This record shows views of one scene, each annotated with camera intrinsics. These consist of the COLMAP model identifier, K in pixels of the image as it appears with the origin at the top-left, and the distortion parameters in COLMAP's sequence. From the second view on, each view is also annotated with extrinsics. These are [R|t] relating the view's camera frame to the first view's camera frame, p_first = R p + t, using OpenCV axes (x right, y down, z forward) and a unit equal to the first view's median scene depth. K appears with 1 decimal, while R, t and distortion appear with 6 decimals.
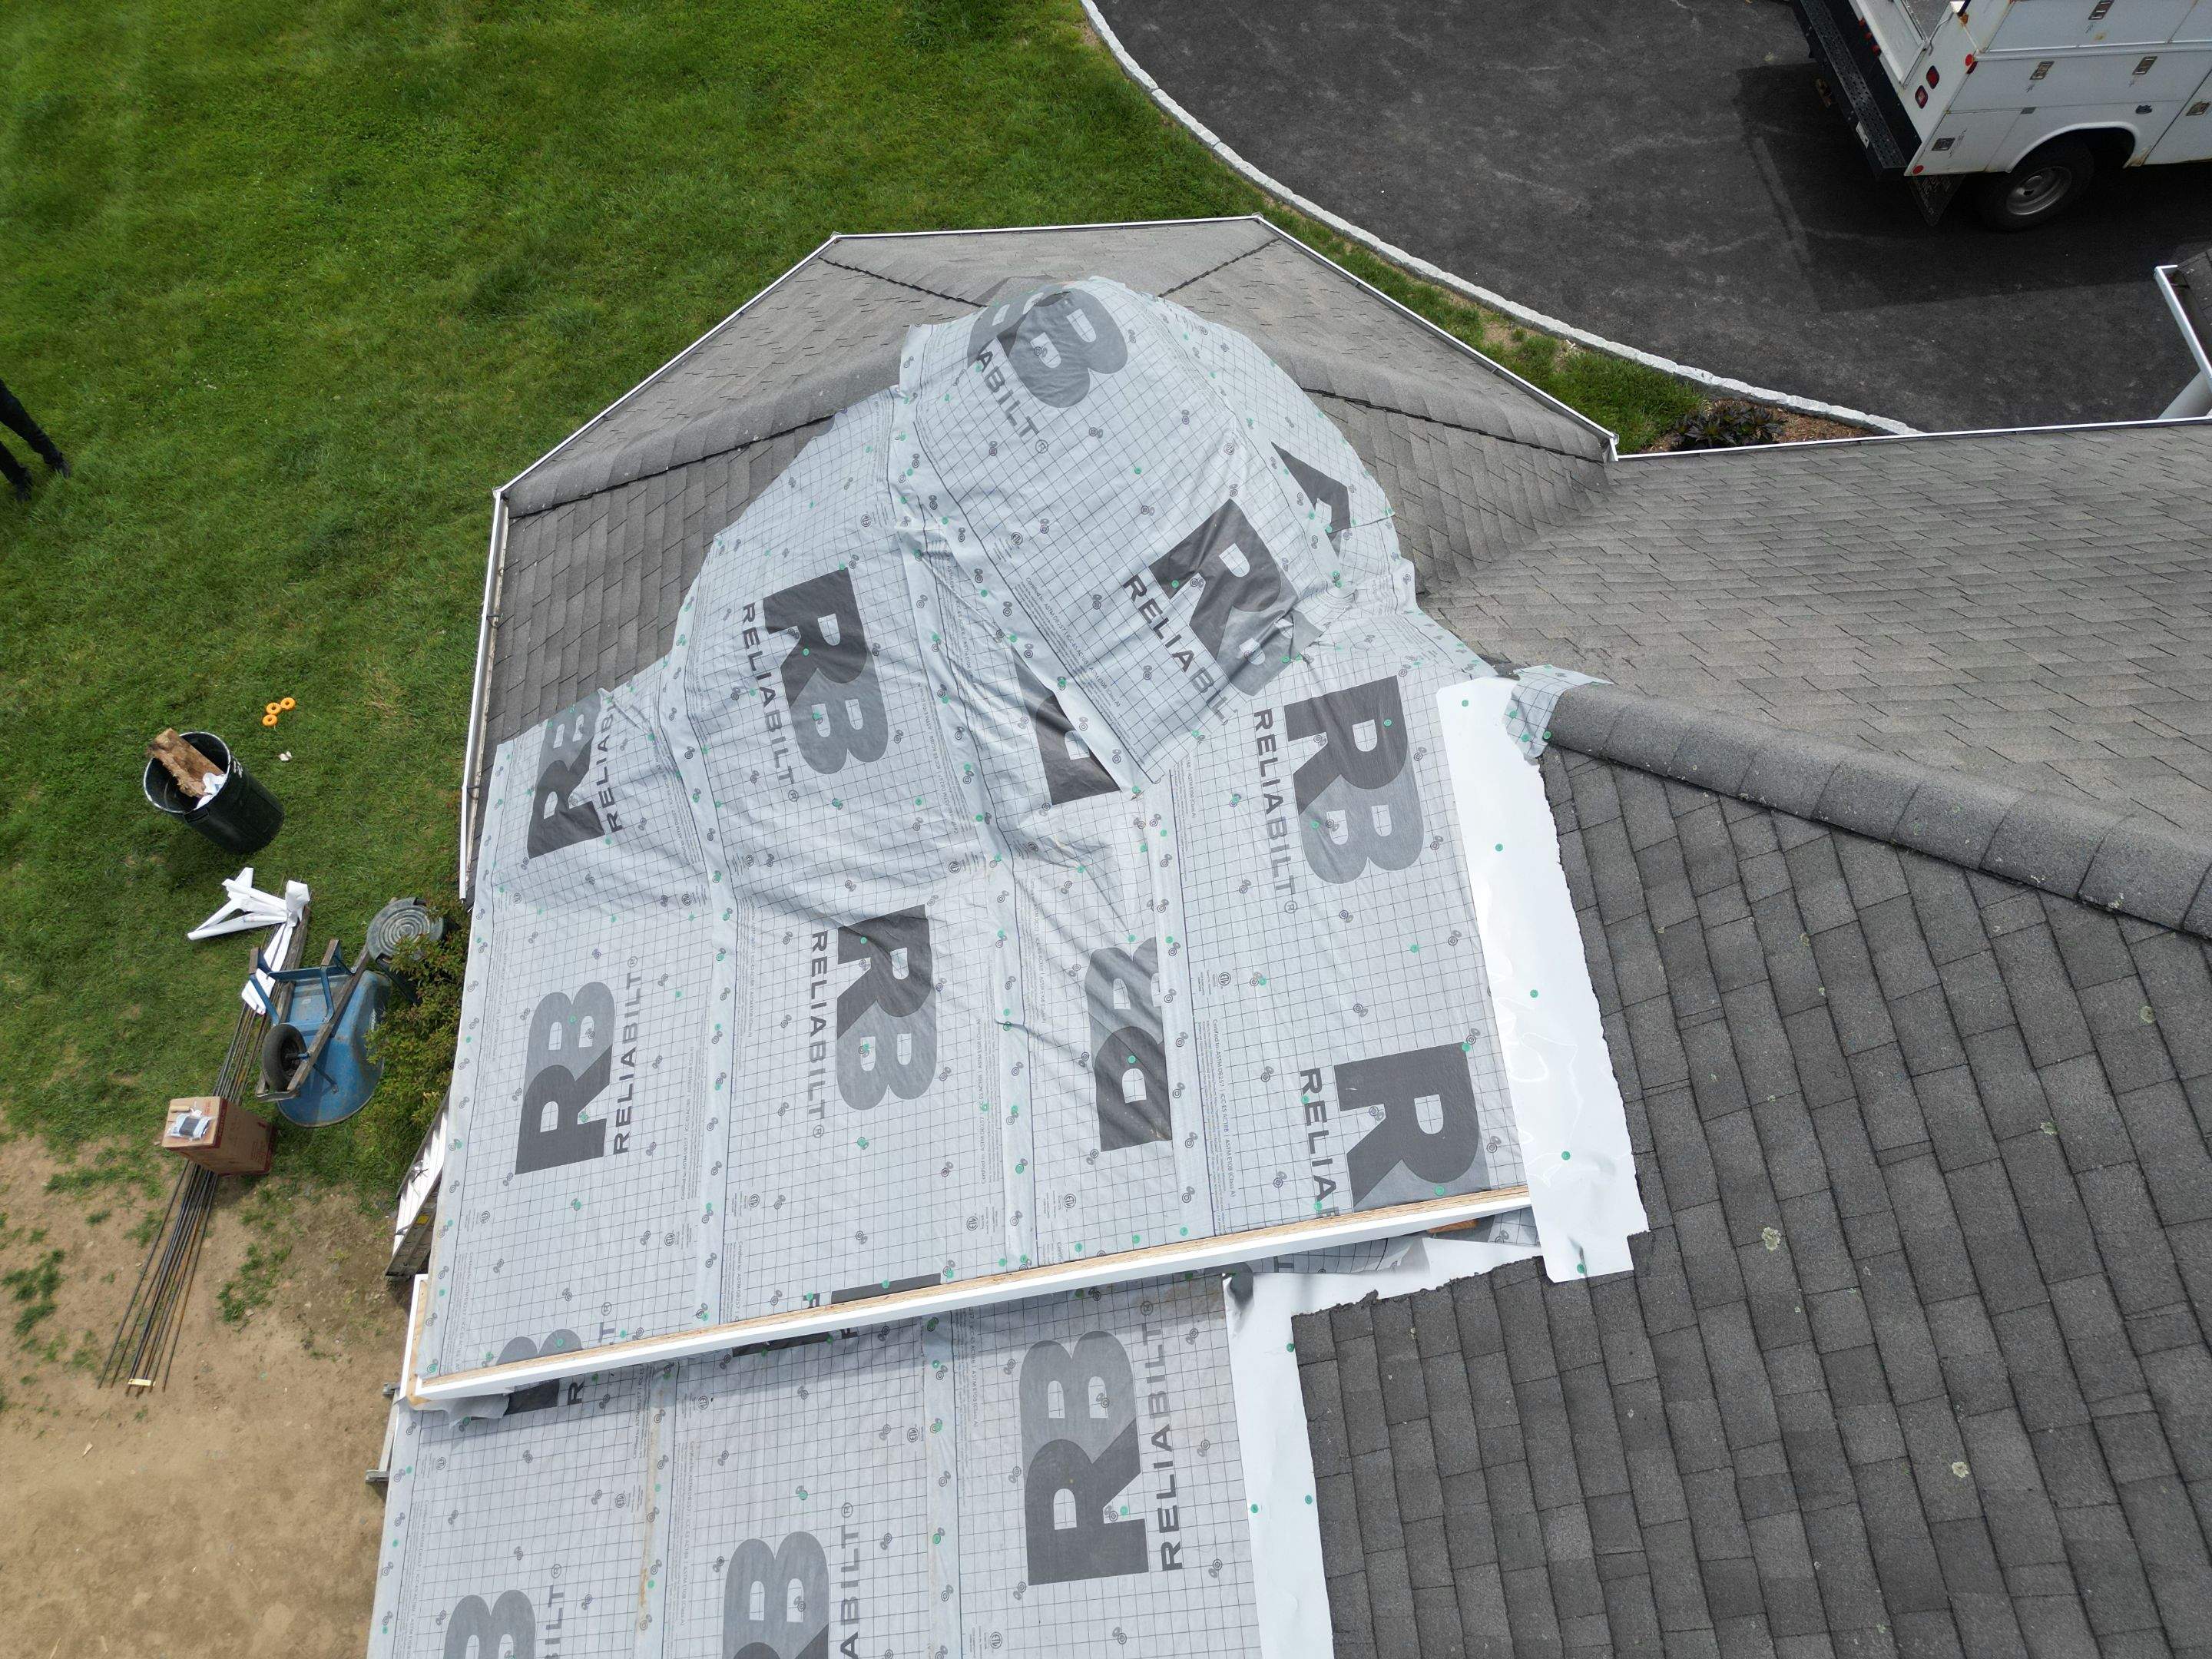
lens RADIAL K [[1585.9, 0, 1107.2], [0, 1585.9, 807.2], [0, 0, 1]] dist [0.029454, -0.001256]
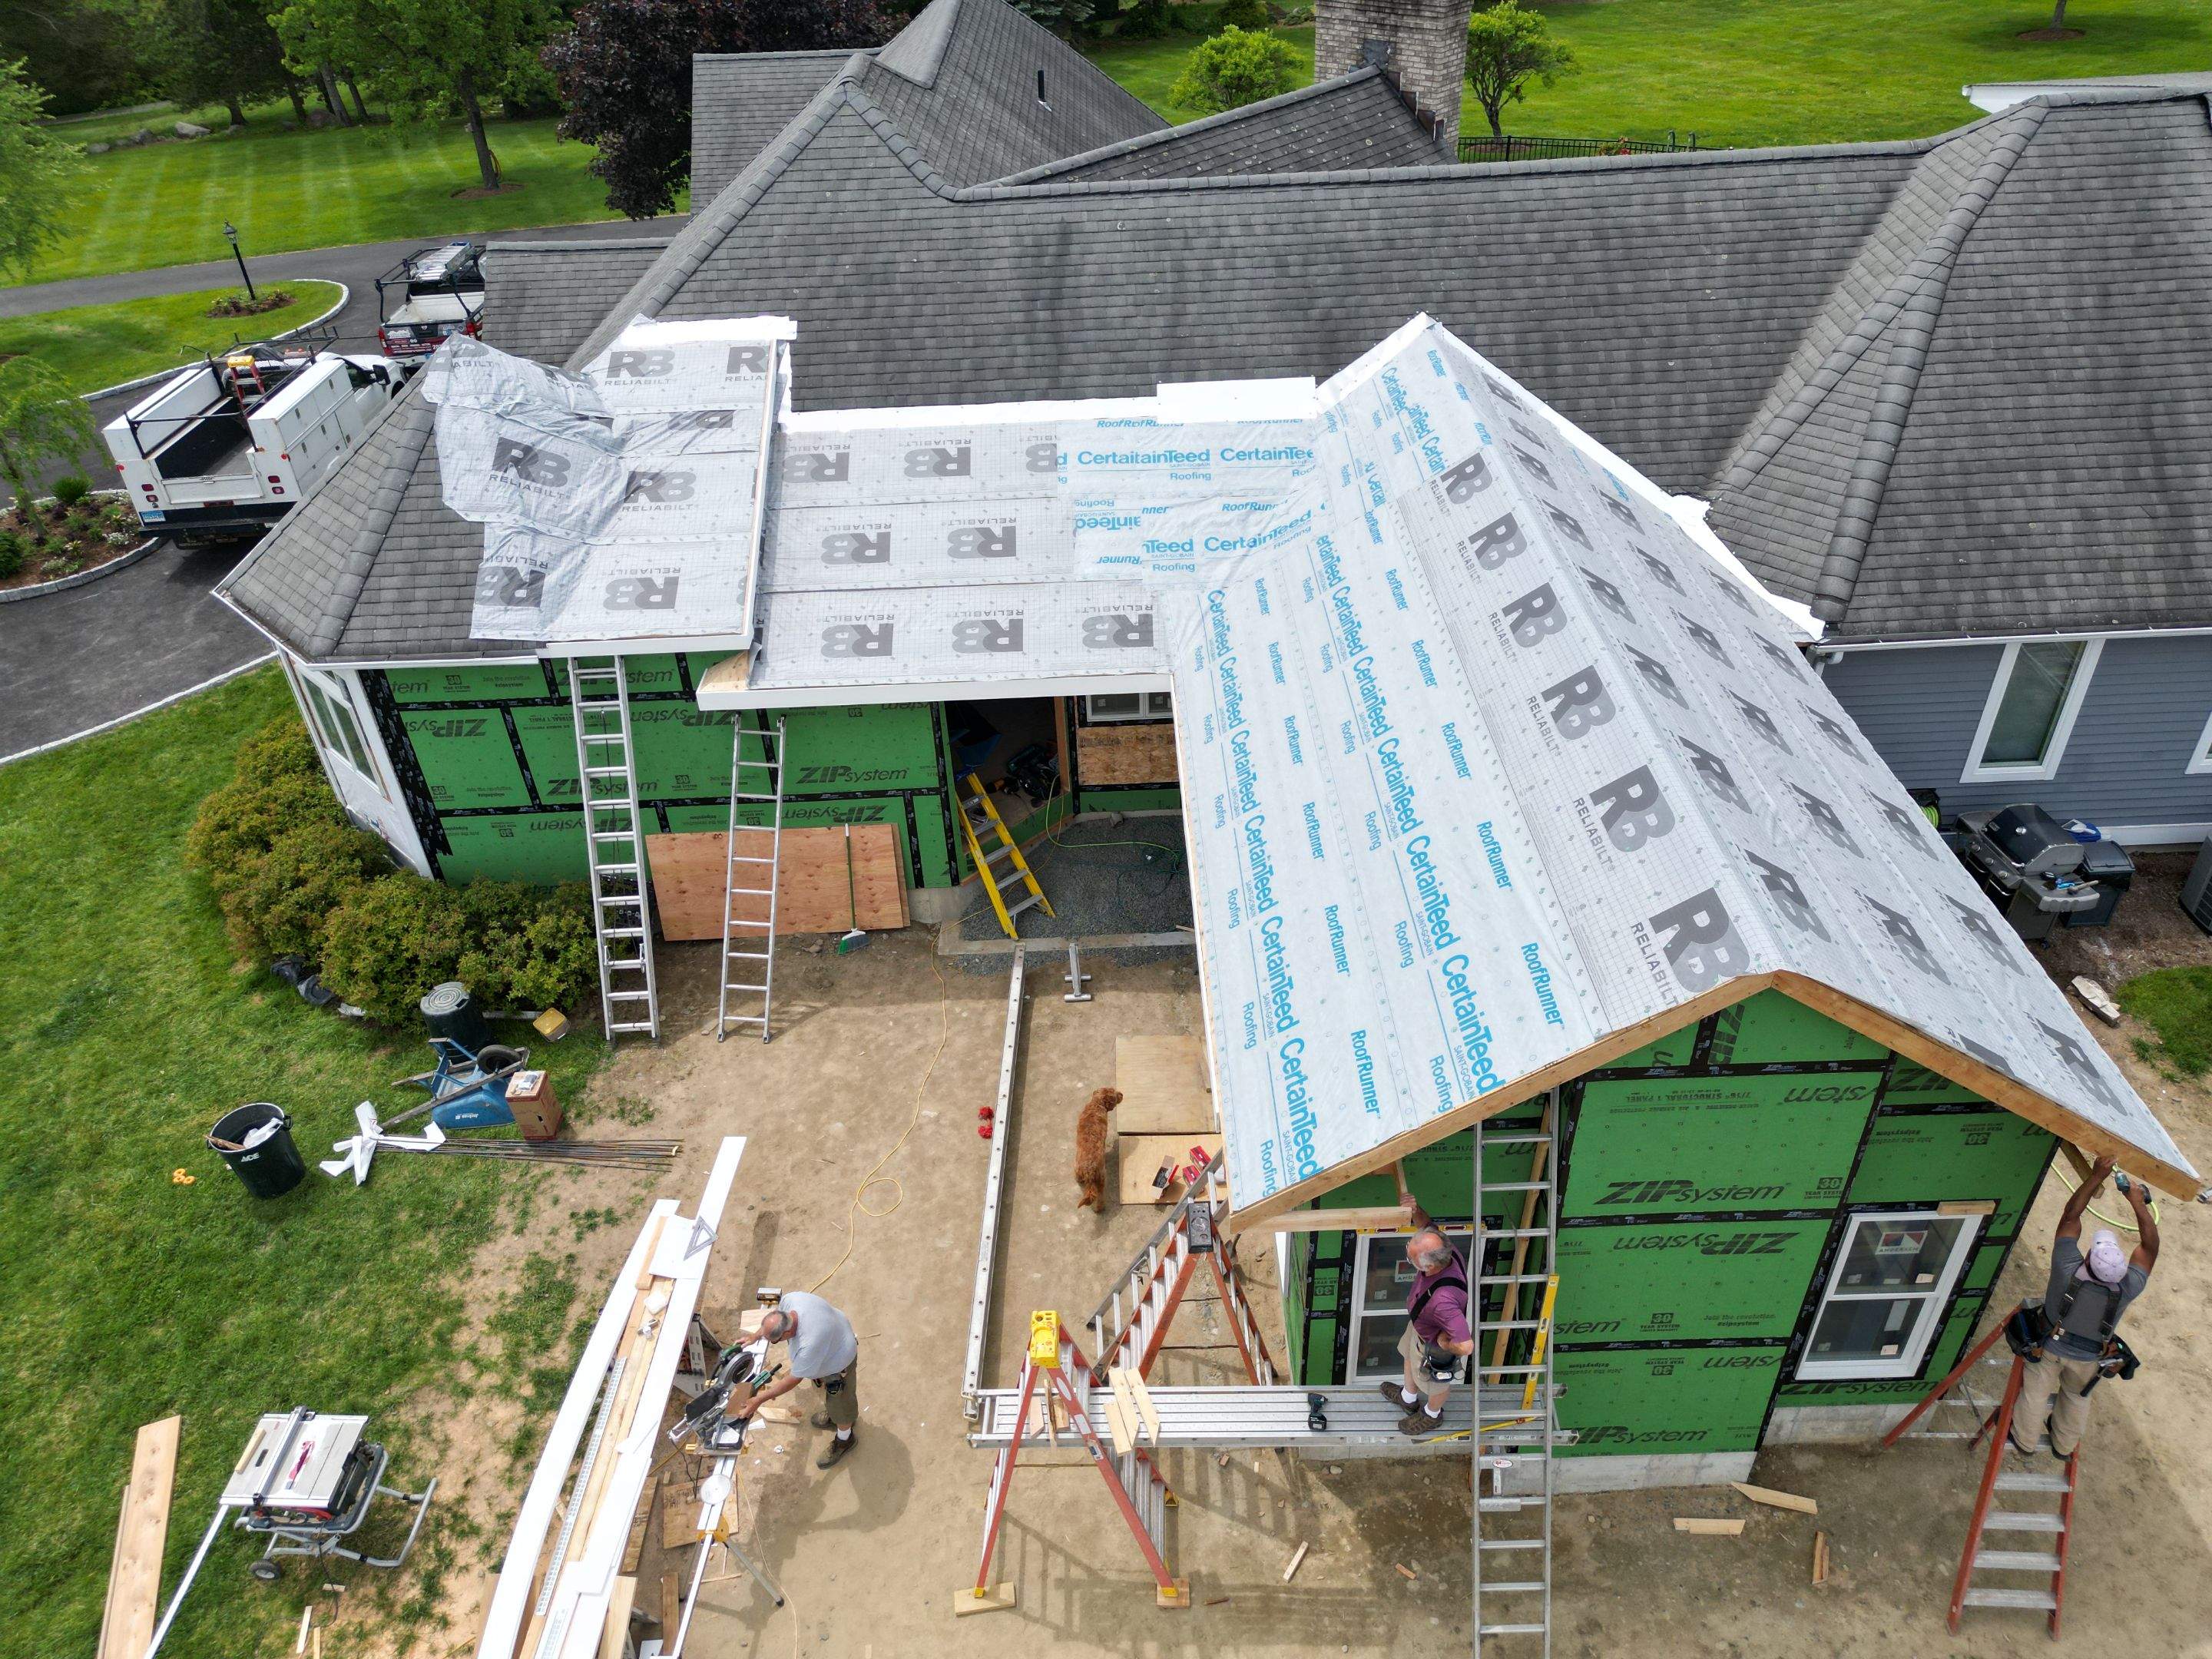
lens RADIAL K [[1597.9, 0, 1101.4], [0, 1597.9, 821.7], [0, 0, 1]] dist [0.091636, -0.096506]
pose [[0.061257, -0.581252, 0.811415, -2.768671], [0.903904, 0.377092, 0.201888, 0.478022], [-0.423325, 0.721074, 0.548496, -0.500253]]
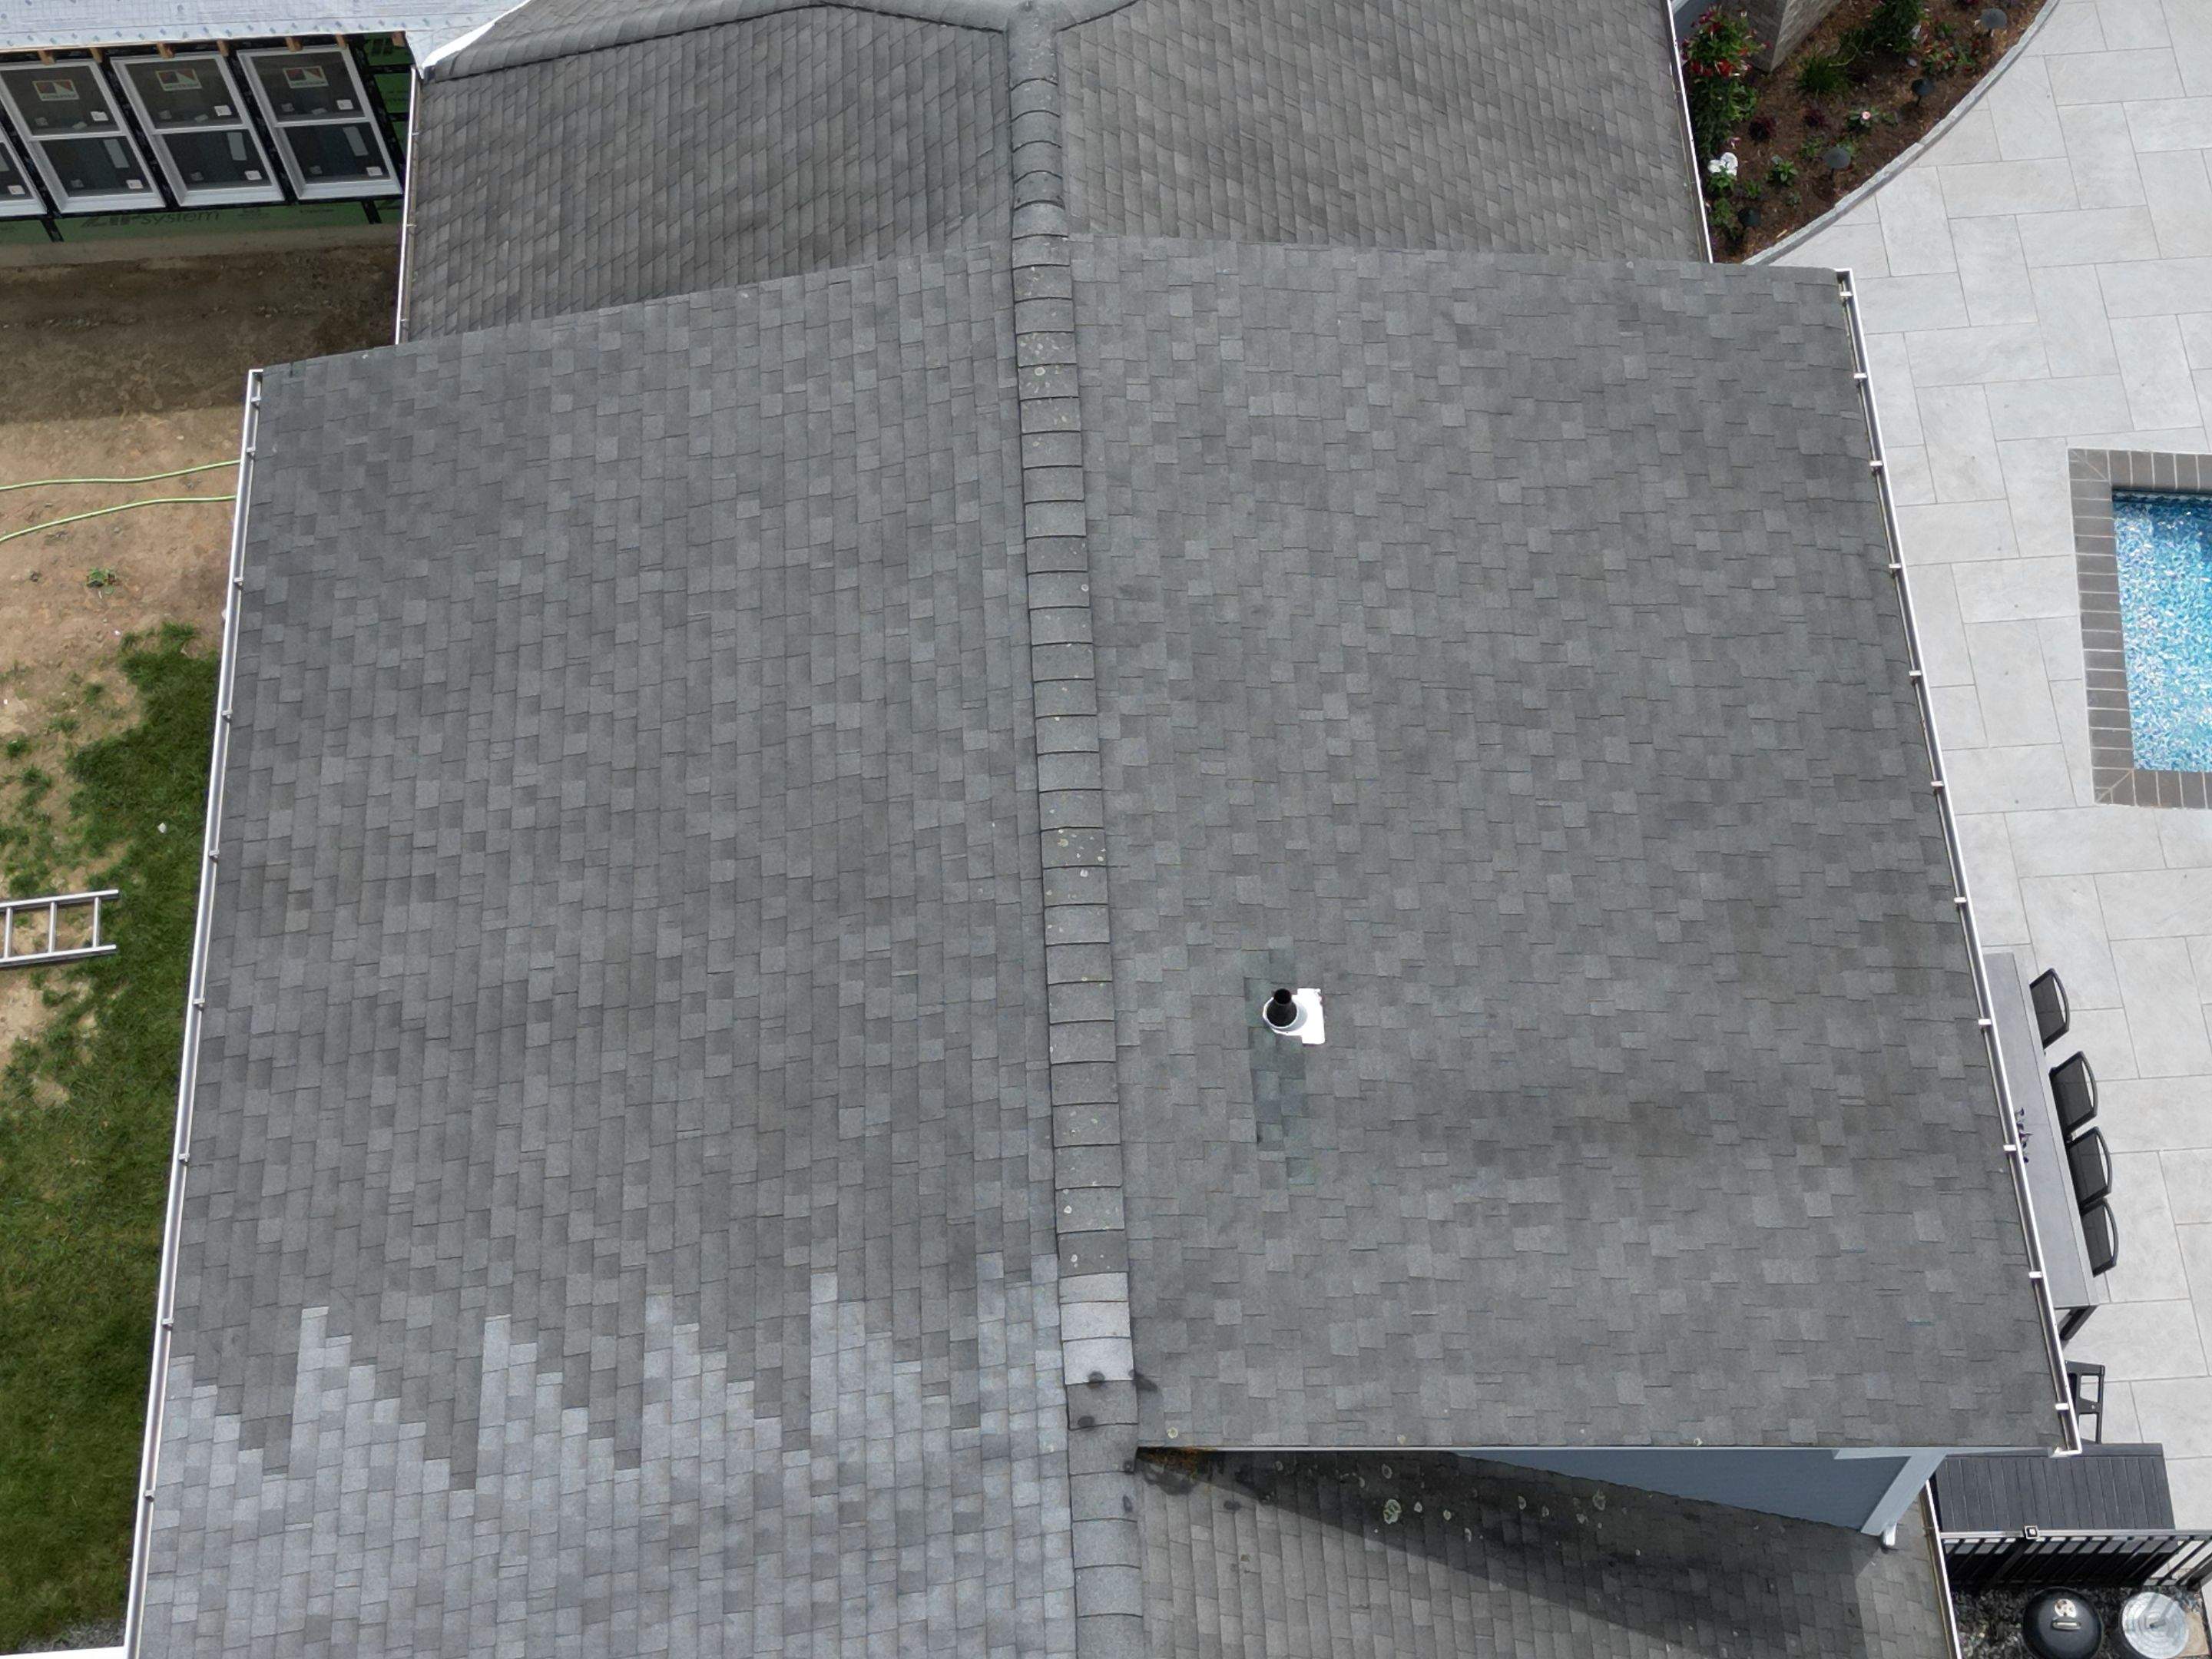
lens RADIAL K [[3133.1, 0, 1106.0], [0, 3133.1, 829.5], [0, 0, 1]] dist [0.031387, -0.006084]
pose [[0.998604, -0.003103, -0.052737, 0.763520], [0.002238, 0.999862, -0.016456, 3.041371], [0.052781, 0.016315, 0.998473, -3.650693]]
